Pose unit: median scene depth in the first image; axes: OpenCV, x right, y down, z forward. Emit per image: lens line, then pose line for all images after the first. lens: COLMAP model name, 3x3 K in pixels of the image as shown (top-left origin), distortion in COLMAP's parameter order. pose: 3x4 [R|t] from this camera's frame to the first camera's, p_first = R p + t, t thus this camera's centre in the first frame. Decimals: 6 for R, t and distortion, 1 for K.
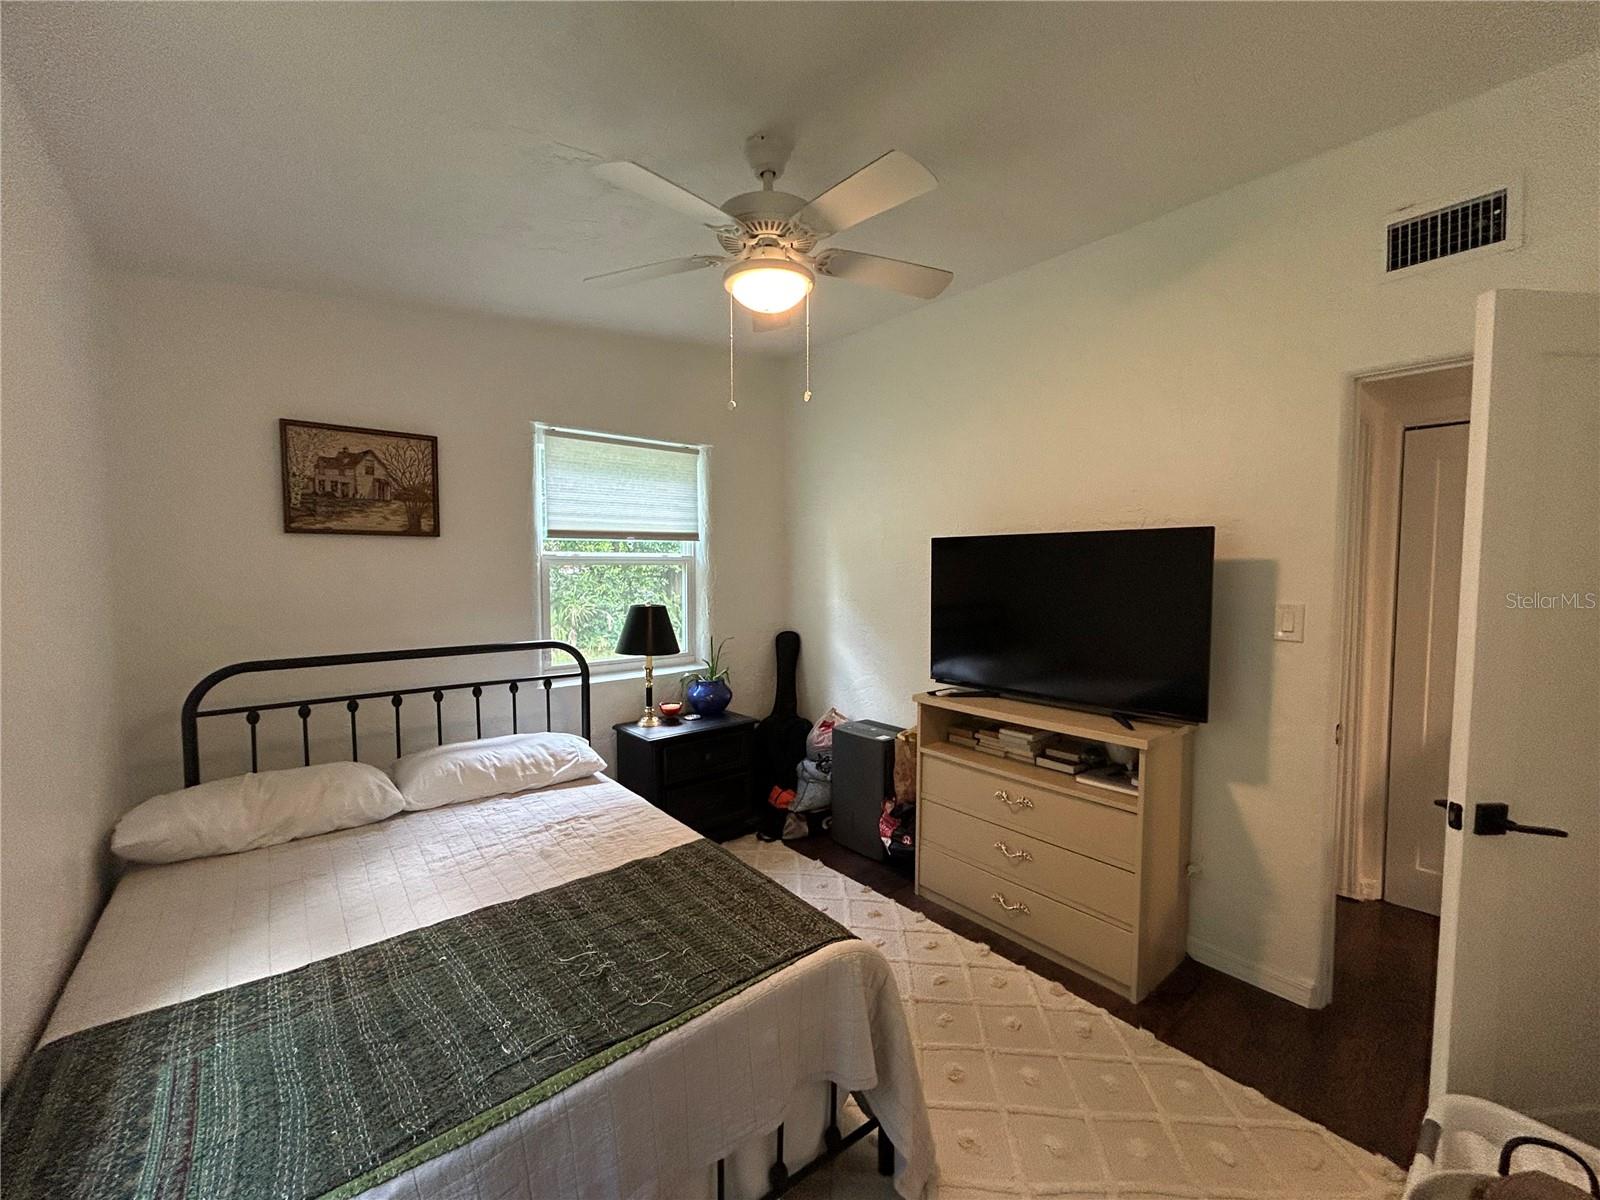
lens RADIAL K [[645.8, 0, 798.4], [0, 645.8, 592.3], [0, 0, 1]] dist [-0.001610, 0.001018]
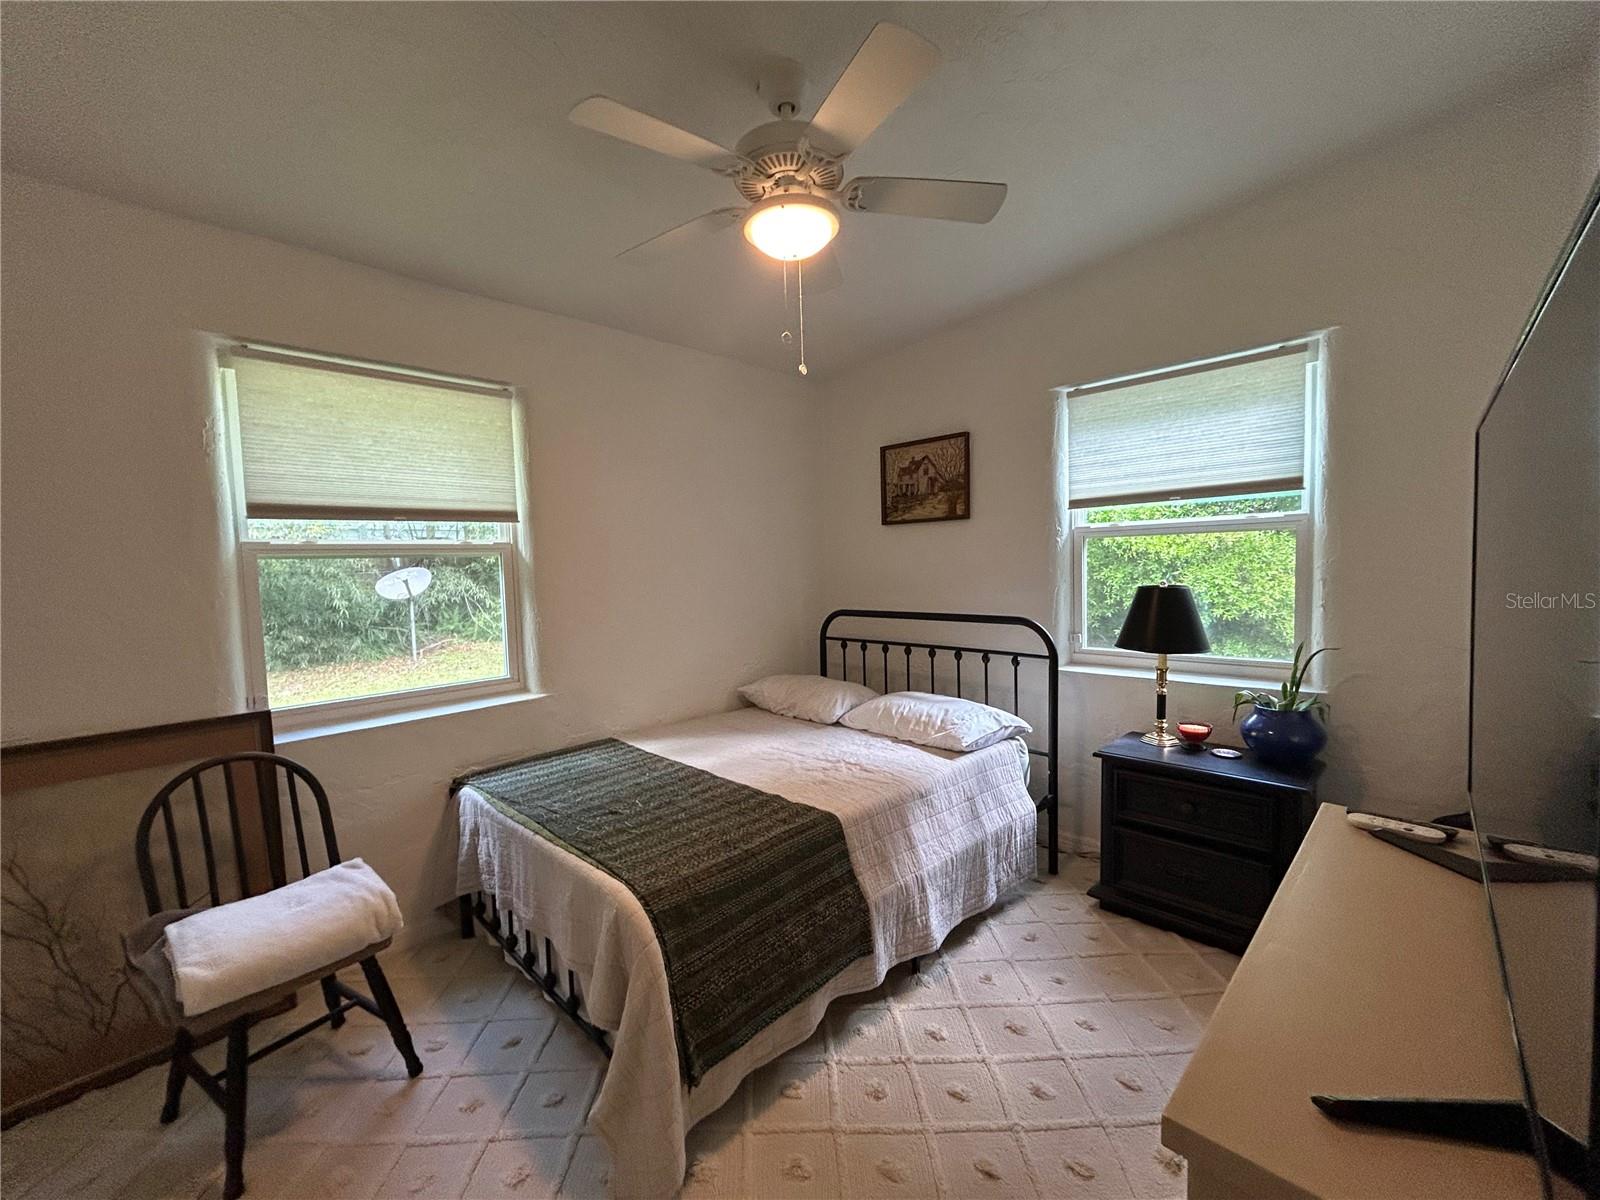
lens RADIAL K [[645.8, 0, 800.4], [0, 645.8, 600.0], [0, 0, 1]] dist [-0.001610, 0.001018]
pose [[0.093579, 0.053543, -0.994171, 0.608826], [-0.013498, 0.998529, 0.052507, 0.002362], [0.995520, 0.008506, 0.094164, 0.638558]]
